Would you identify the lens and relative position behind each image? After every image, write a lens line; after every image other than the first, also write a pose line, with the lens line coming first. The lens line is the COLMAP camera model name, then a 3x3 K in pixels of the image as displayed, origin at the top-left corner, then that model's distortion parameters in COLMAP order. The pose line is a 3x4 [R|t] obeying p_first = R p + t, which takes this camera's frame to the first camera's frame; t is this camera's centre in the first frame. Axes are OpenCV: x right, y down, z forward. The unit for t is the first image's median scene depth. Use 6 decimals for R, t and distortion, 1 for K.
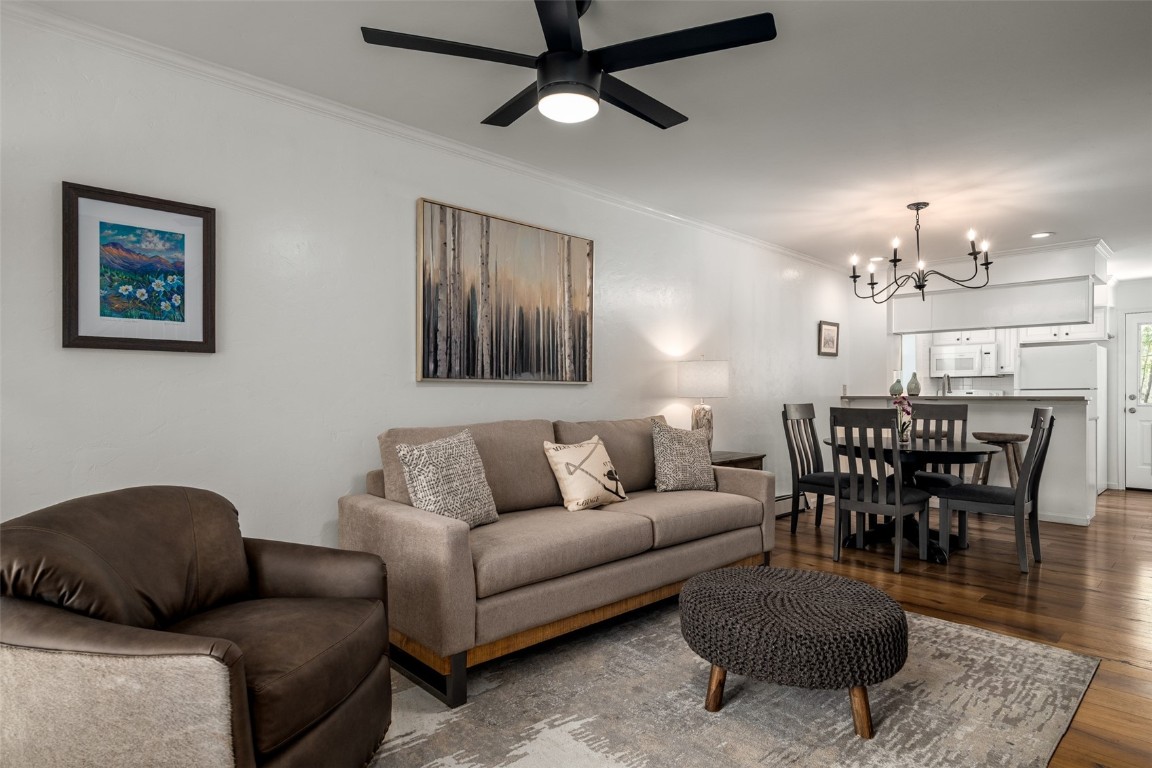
lens RADIAL K [[651.9, 0, 594.3], [0, 651.9, 396.1], [0, 0, 1]] dist [-0.004800, -0.001232]
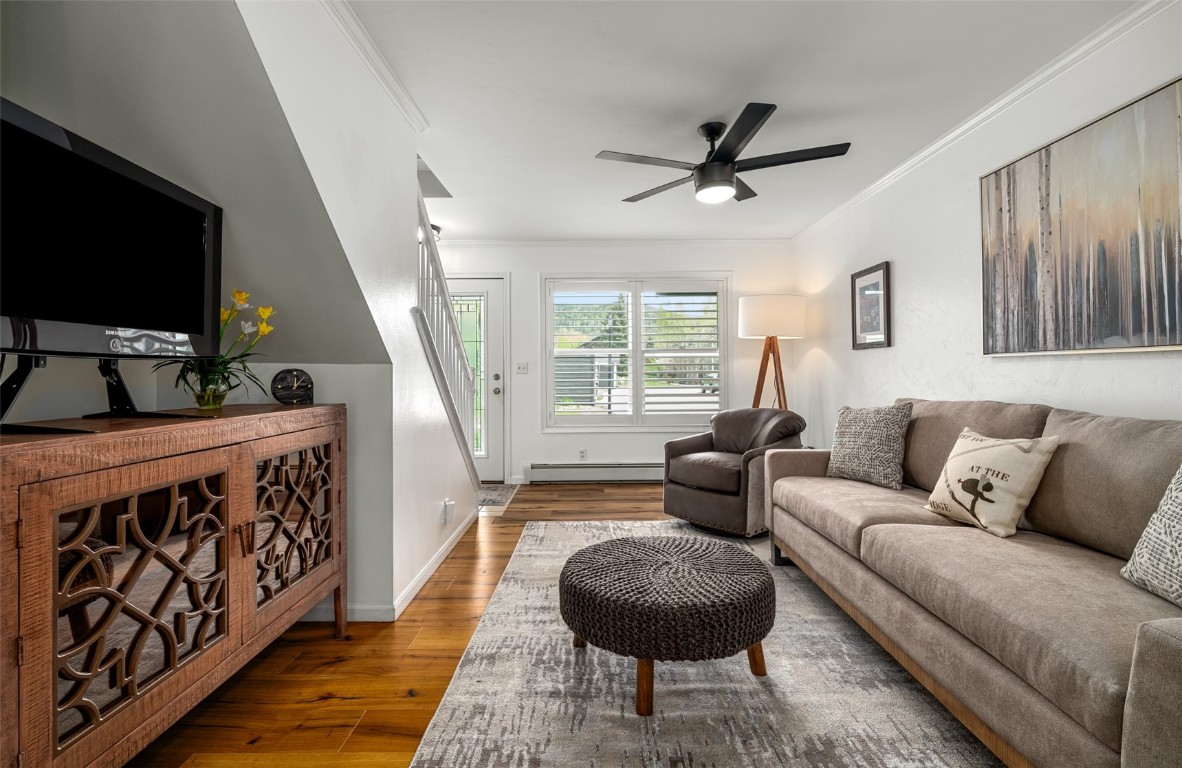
lens RADIAL K [[509.3, 0, 590.3], [0, 509.3, 368.4], [0, 0, 1]] dist [-0.001614, 0.000619]
pose [[-0.710014, -0.004390, -0.704173, 0.673264], [0.001812, 0.999966, -0.008062, -0.000766], [0.704185, -0.007000, -0.709982, 1.054389]]
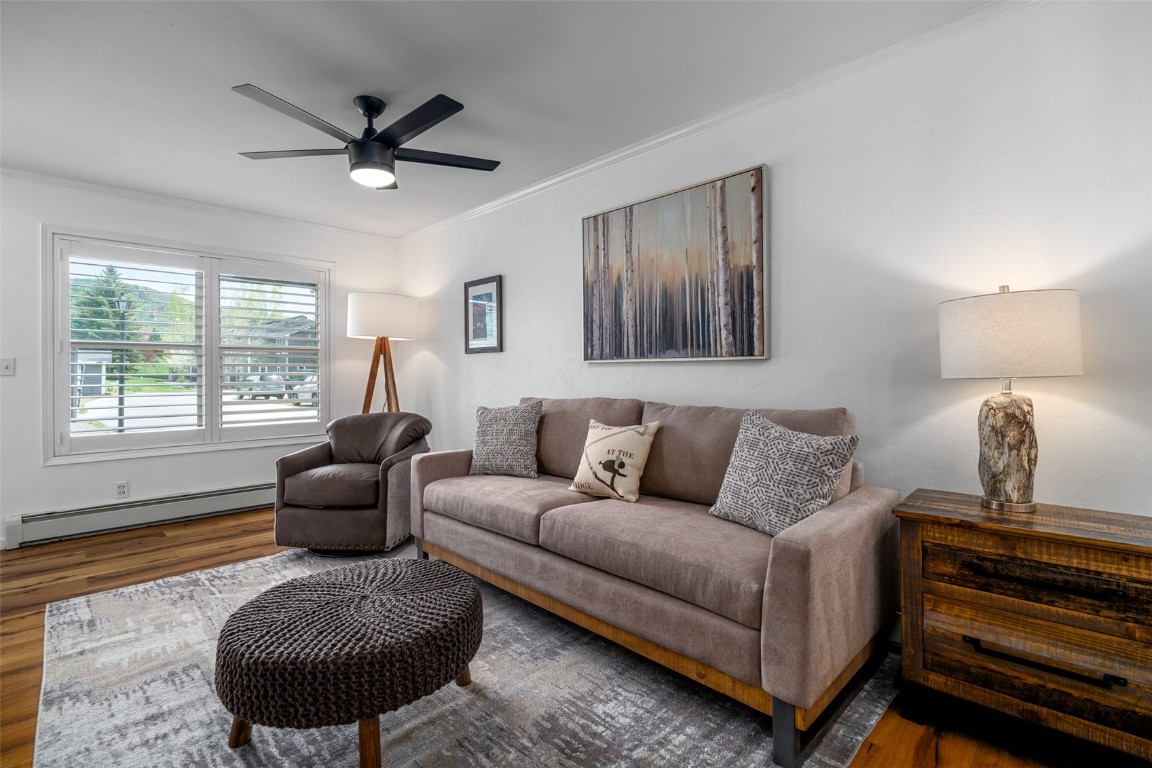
lens RADIAL K [[533.3, 0, 546.7], [0, 533.3, 369.2], [0, 0, 1]] dist [-0.001310, 0.000273]
pose [[-0.038567, -0.010407, -0.999202, 0.715008], [0.000276, 0.999946, -0.010425, -0.000251], [0.999256, -0.000678, -0.038562, 0.902968]]
